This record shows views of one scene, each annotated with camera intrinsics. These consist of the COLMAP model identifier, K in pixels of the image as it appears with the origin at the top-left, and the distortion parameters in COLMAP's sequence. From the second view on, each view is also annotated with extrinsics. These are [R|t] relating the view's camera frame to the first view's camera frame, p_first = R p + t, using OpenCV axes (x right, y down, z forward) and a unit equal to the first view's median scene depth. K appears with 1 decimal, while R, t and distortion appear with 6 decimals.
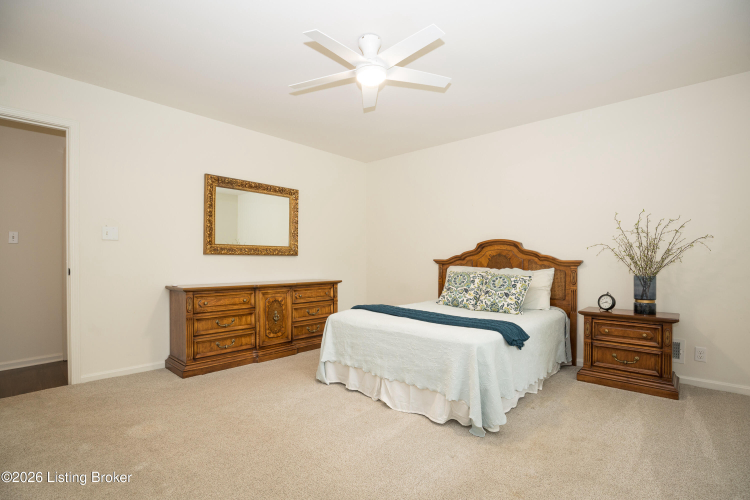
lens RADIAL K [[344.1, 0, 373.2], [0, 344.1, 250.1], [0, 0, 1]] dist [-0.025902, 0.002090]
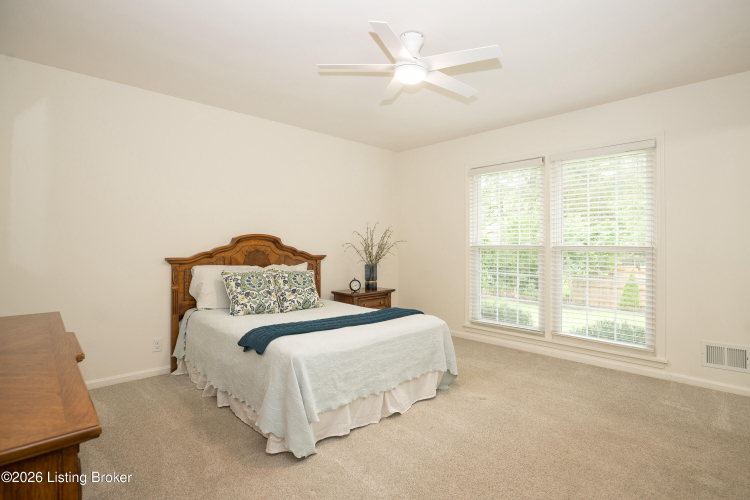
lens RADIAL K [[385.9, 0, 375.3], [0, 385.9, 245.4], [0, 0, 1]] dist [0.000879, 0.000124]
pose [[0.057198, -0.009081, 0.998322, -0.941230], [-0.031319, 0.999450, 0.010885, -0.031328], [-0.997871, -0.031889, 0.056883, 0.908360]]
